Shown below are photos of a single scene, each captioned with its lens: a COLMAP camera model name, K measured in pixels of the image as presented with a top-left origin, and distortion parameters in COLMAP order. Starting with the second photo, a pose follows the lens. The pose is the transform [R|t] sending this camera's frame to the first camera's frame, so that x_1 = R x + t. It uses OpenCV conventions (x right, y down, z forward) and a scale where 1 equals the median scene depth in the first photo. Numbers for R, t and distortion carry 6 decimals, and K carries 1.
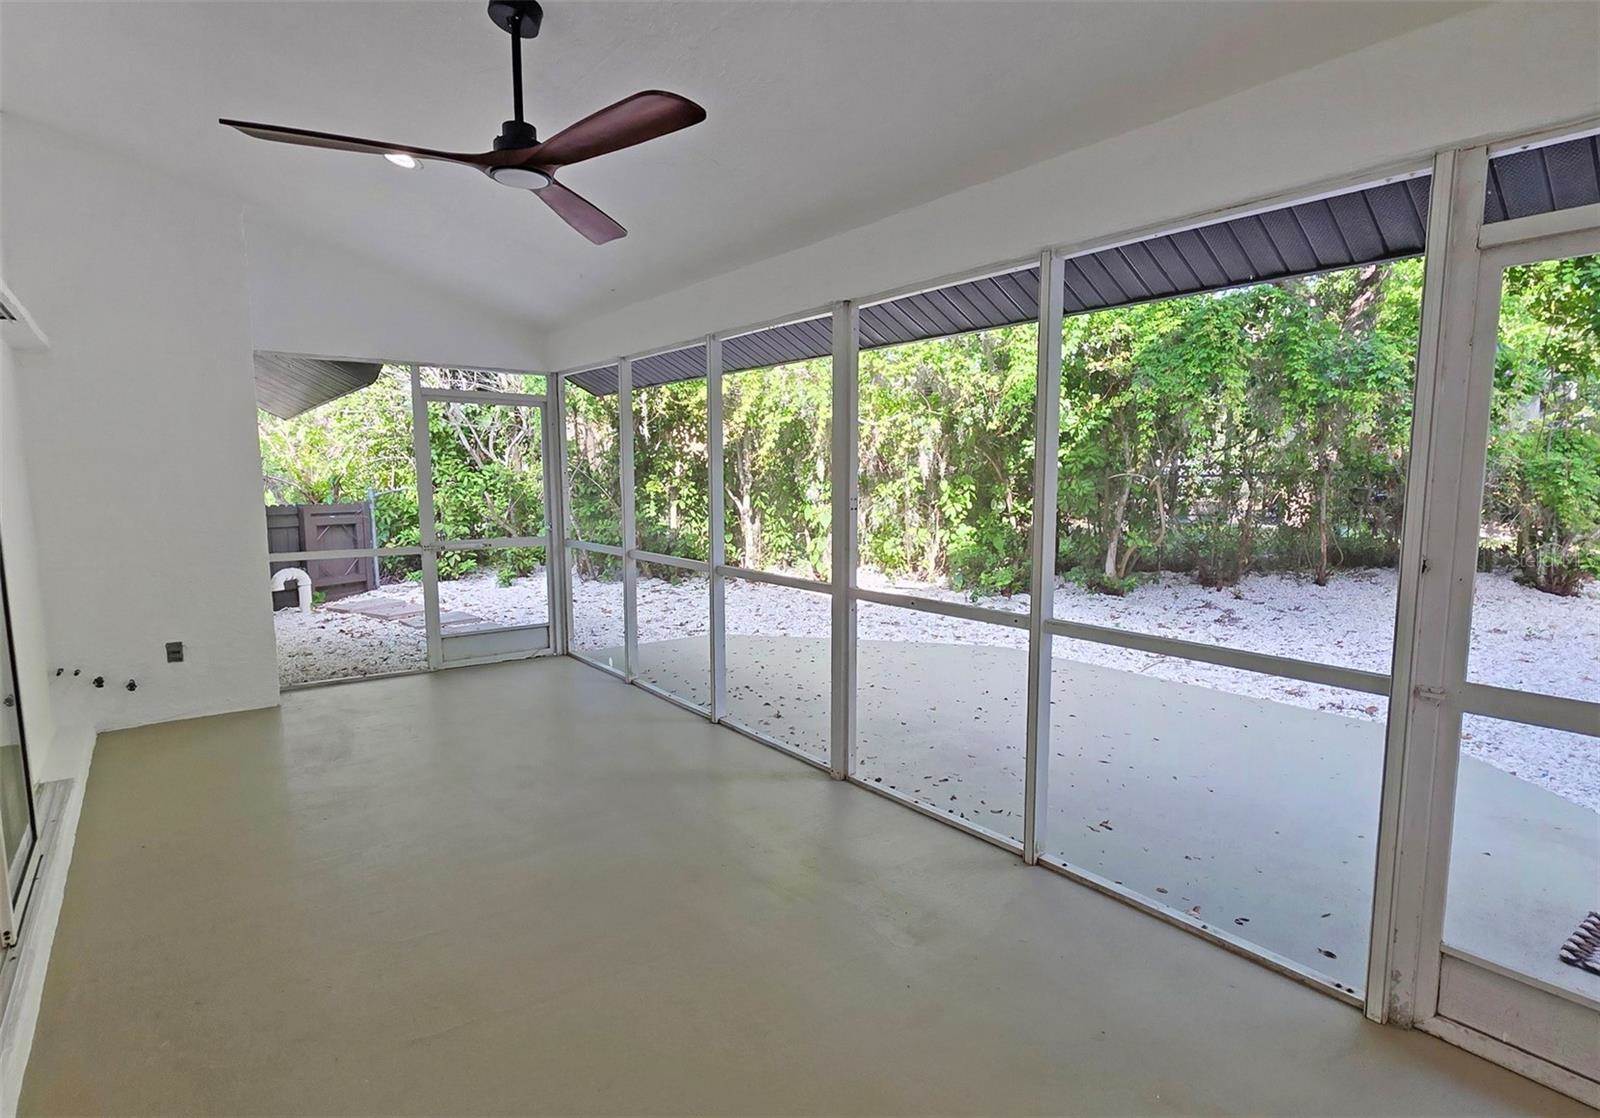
lens RADIAL K [[807.0, 0, 816.3], [0, 807.0, 563.3], [0, 0, 1]] dist [0.001413, -0.001564]
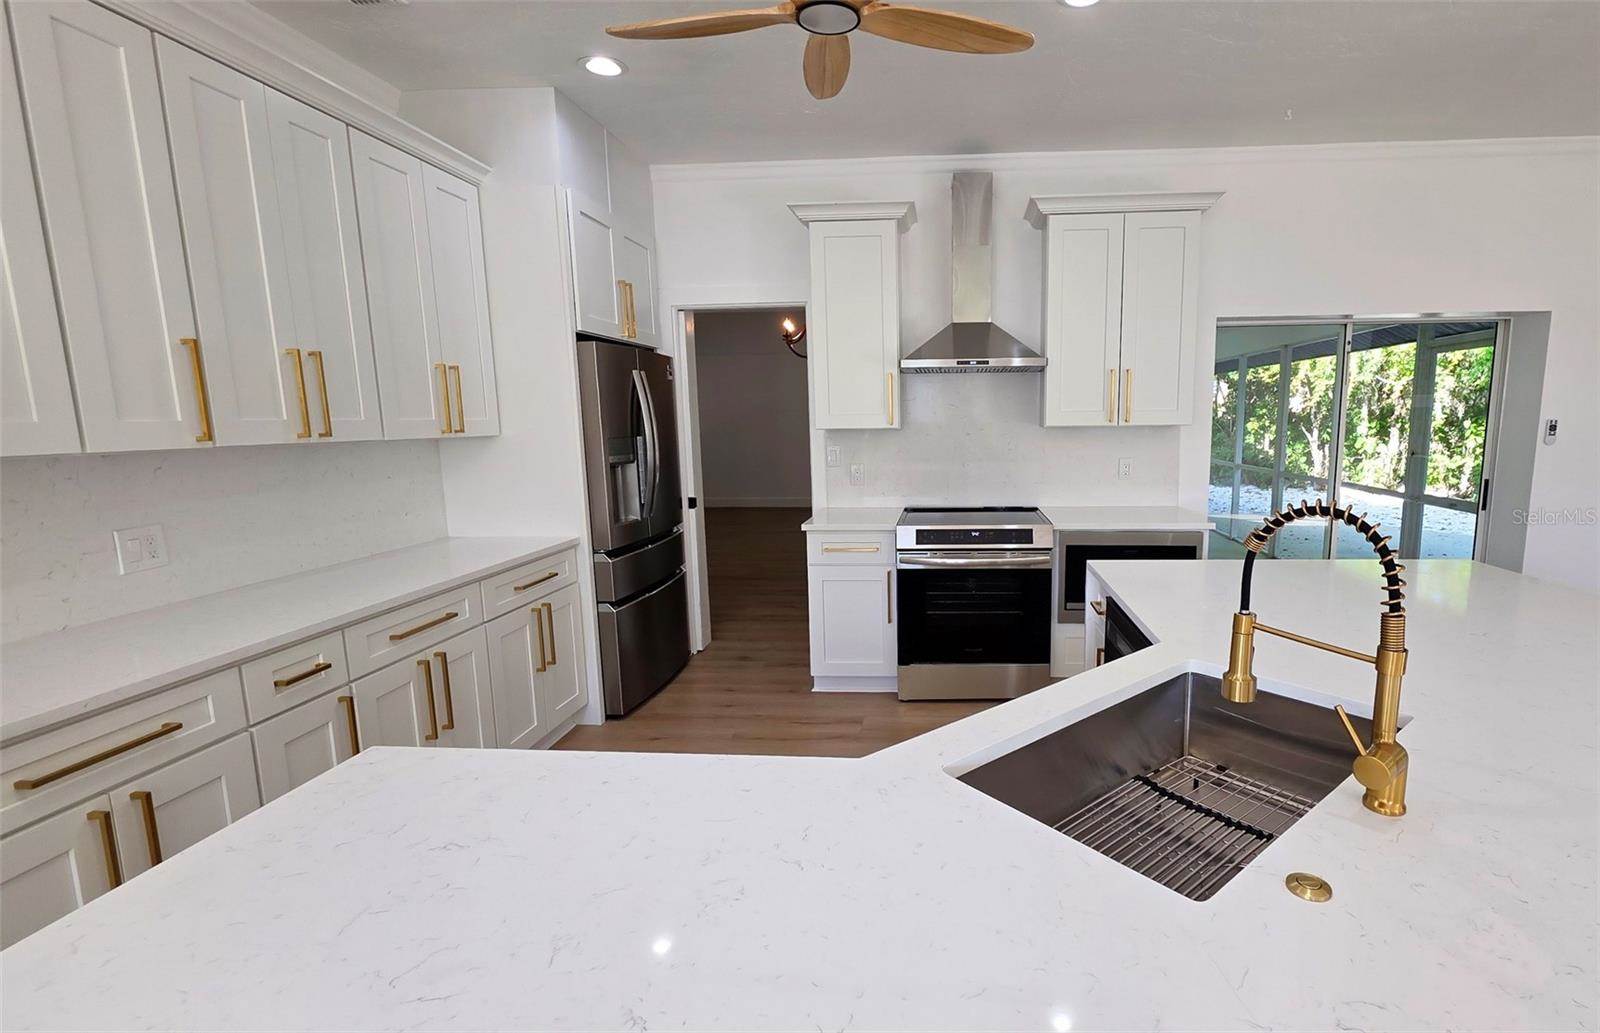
lens RADIAL K [[747.2, 0, 918.2], [0, 747.2, 521.4], [0, 0, 1]] dist [-0.001247, 0.000165]
pose [[0.756575, 0.081616, -0.648794, 0.288916], [-0.057235, 0.996638, 0.058631, 0.047199], [0.651398, -0.007225, 0.758702, -0.561270]]
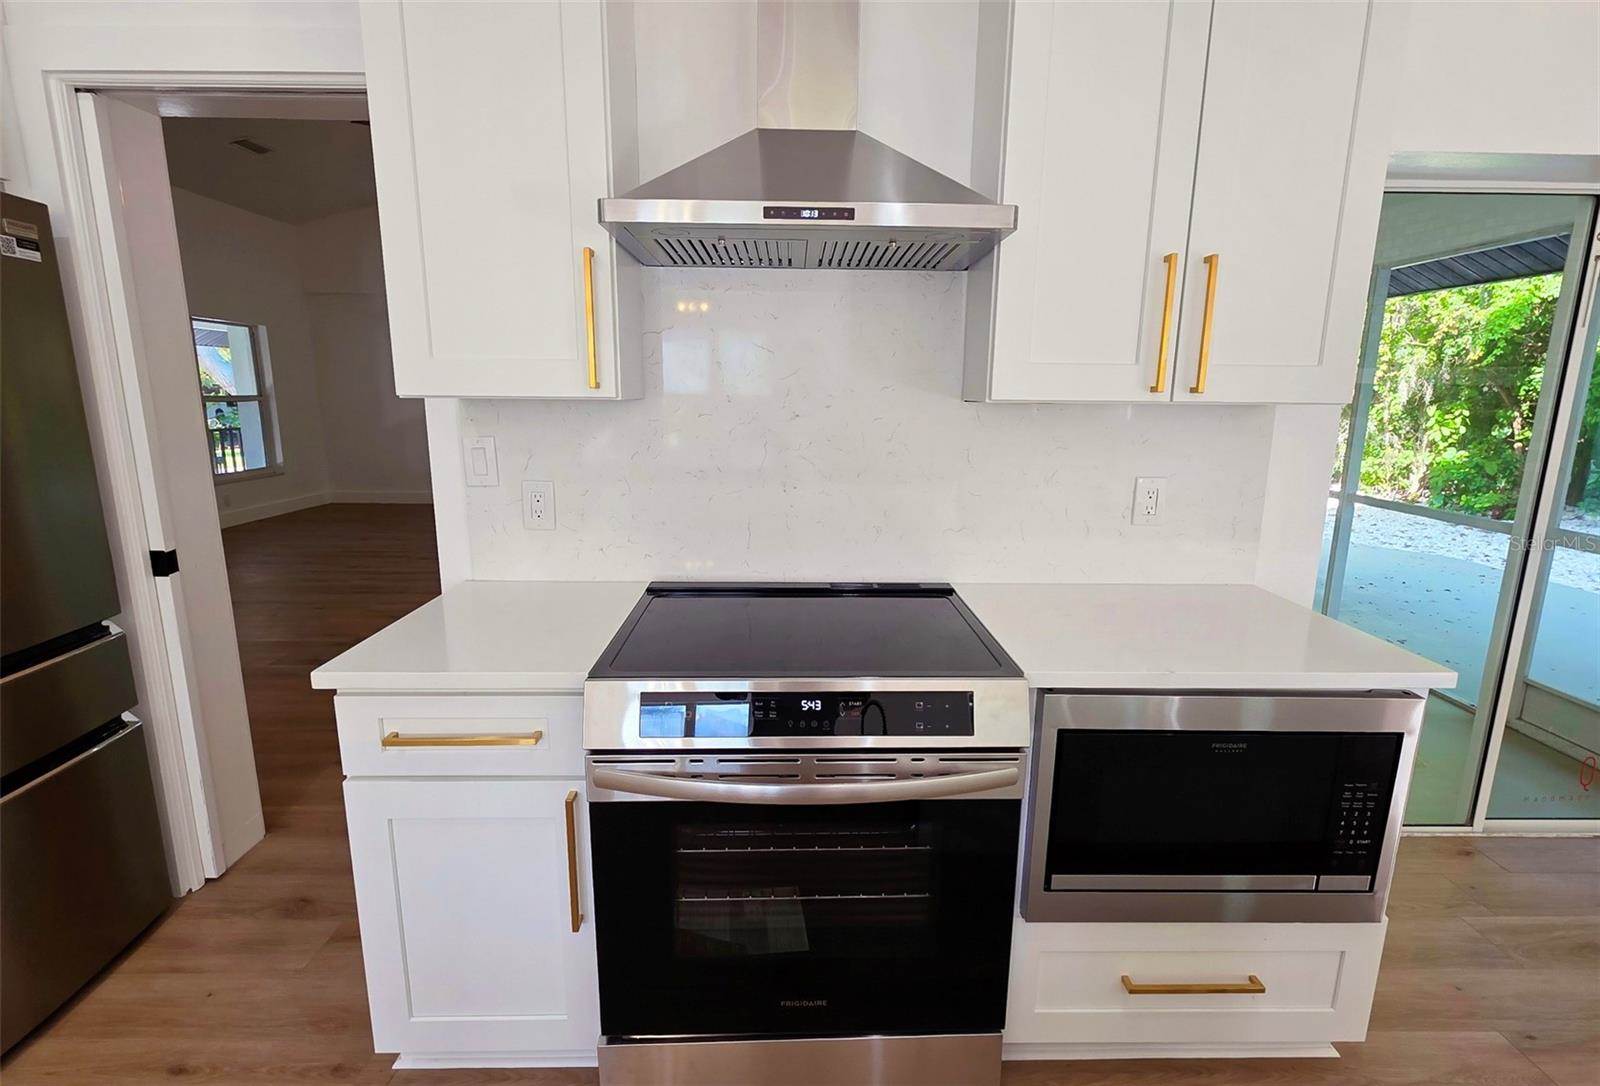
lens RADIAL K [[769.5, 0, 804.6], [0, 769.5, 550.2], [0, 0, 1]] dist [-0.000071, 0.000889]
pose [[0.797853, 0.127888, -0.589131, 0.120039], [-0.072102, 0.990468, 0.117364, 0.028312], [0.598525, -0.051162, 0.799469, -0.334616]]
